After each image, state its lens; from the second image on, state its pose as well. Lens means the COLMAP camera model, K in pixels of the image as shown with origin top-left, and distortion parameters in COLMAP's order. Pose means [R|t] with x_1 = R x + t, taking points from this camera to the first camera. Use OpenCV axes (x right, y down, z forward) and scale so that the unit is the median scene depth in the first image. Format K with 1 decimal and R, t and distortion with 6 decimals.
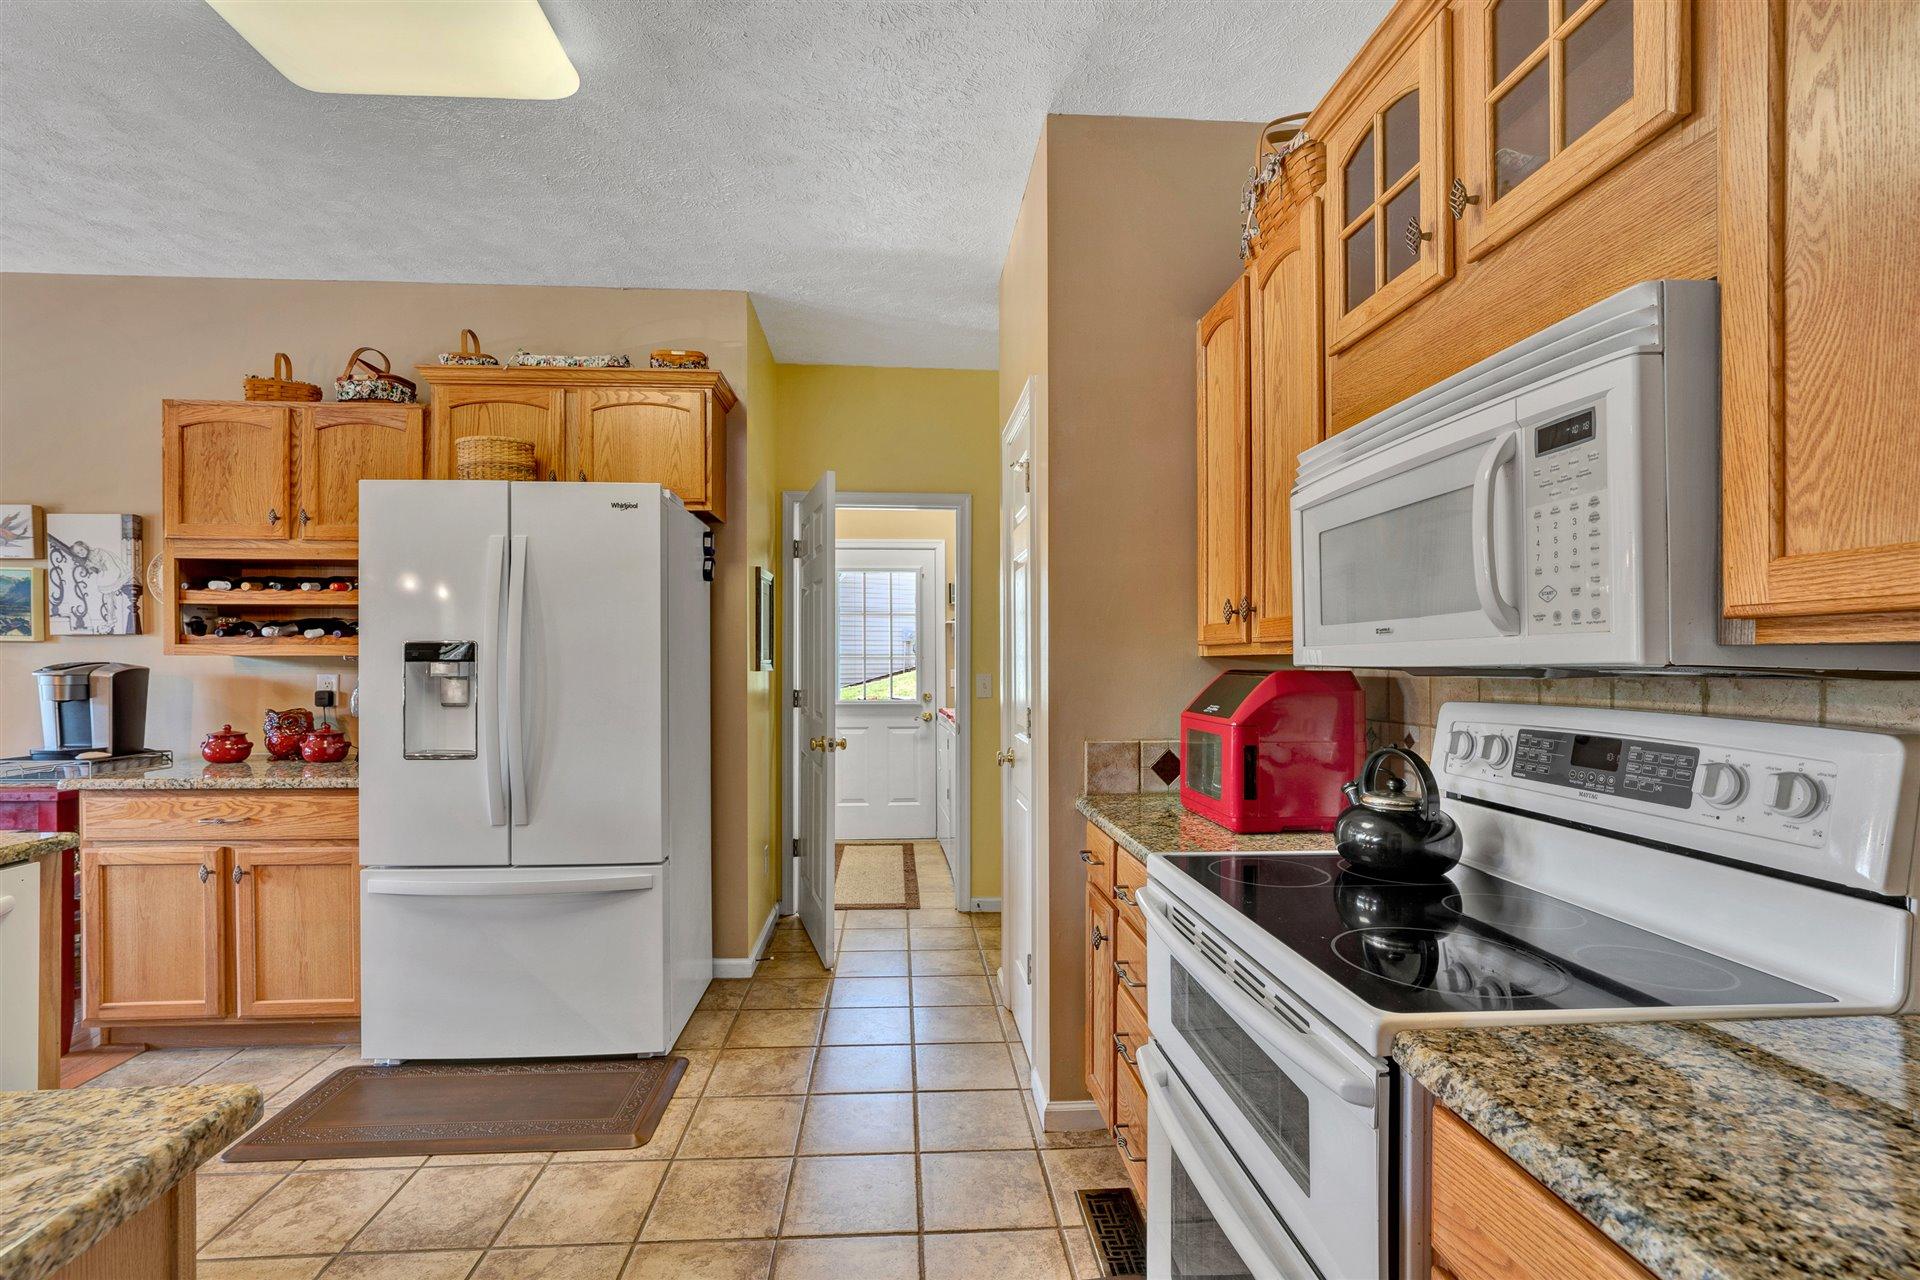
lens RADIAL K [[851.9, 0, 952.3], [0, 851.9, 655.3], [0, 0, 1]] dist [-0.000956, -0.000068]
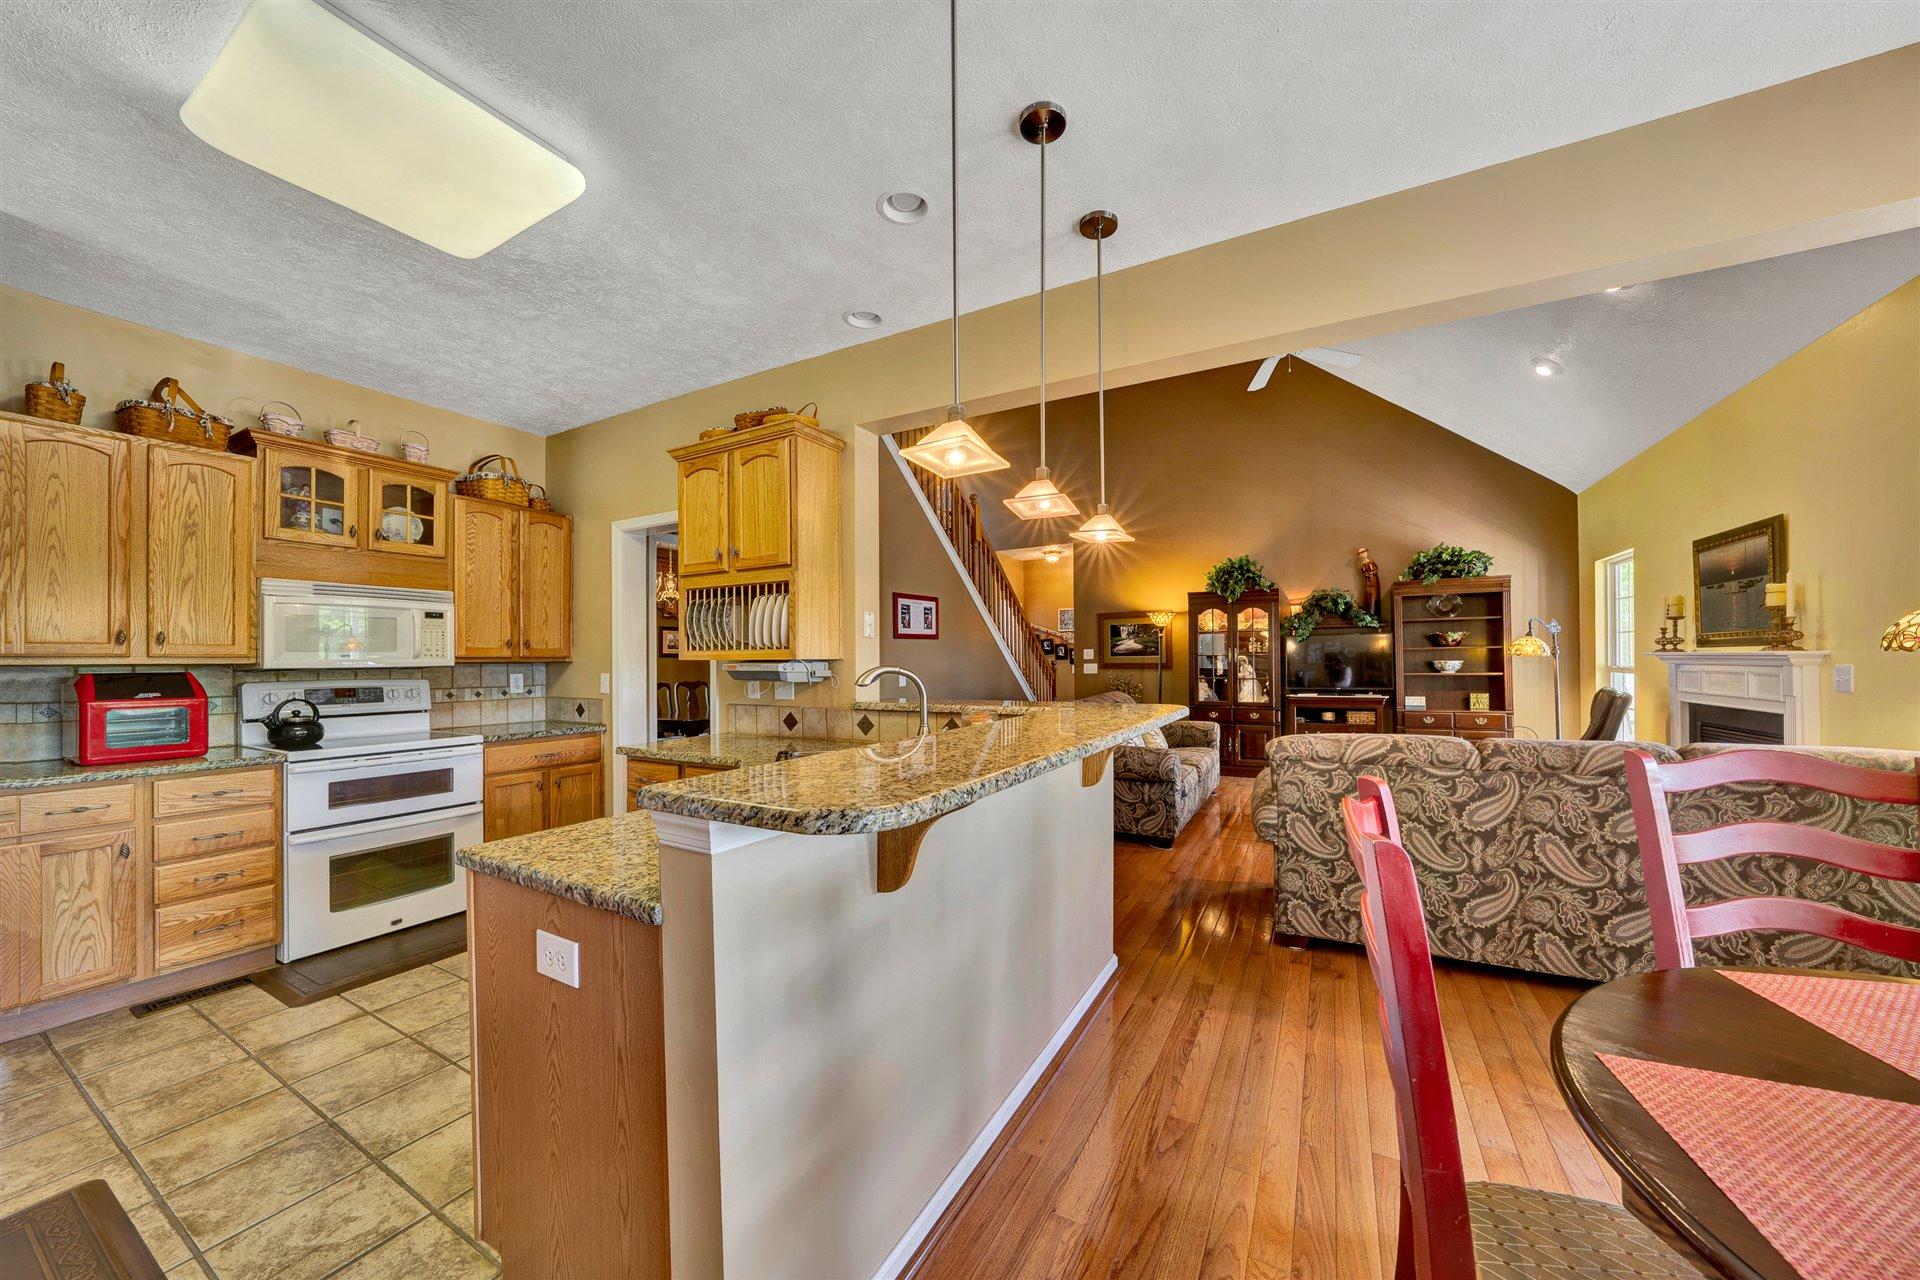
lens RADIAL K [[678.7, 0, 970.2], [0, 678.7, 659.7], [0, 0, 1]] dist [-0.006420, 0.000484]
pose [[-0.848732, 0.008035, 0.528762, -1.333066], [0.006353, 0.999967, -0.004997, 0.004966], [-0.528785, -0.000882, -0.848755, 0.936792]]
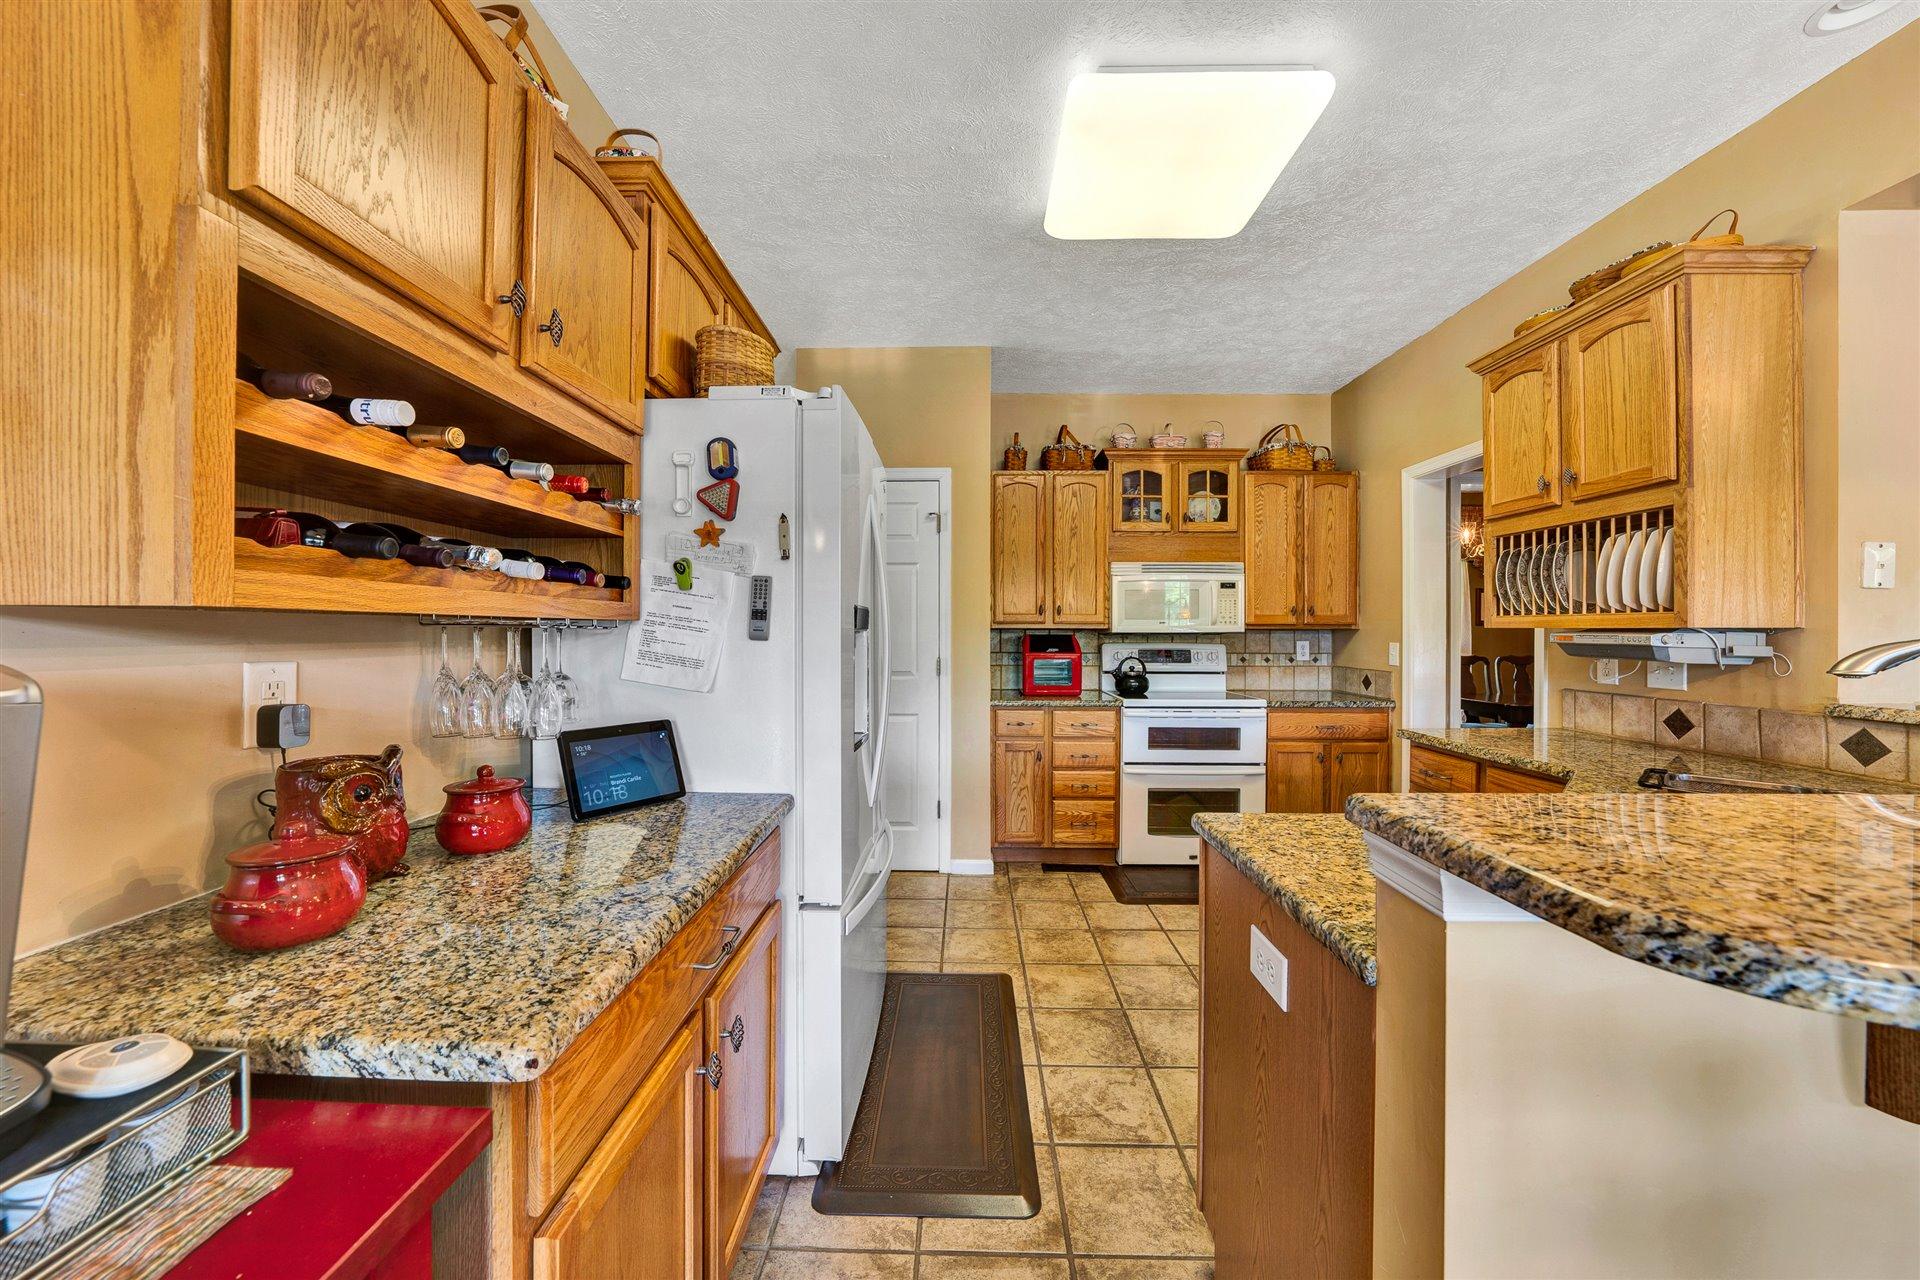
lens RADIAL K [[700.3, 0, 939.2], [0, 700.3, 628.9], [0, 0, 1]] dist [-0.021114, 0.004221]
pose [[0.085667, 0.003138, 0.996319, -1.277903], [-0.006800, 0.999974, -0.002565, 0.005293], [-0.996301, -0.006555, 0.085686, 0.852905]]
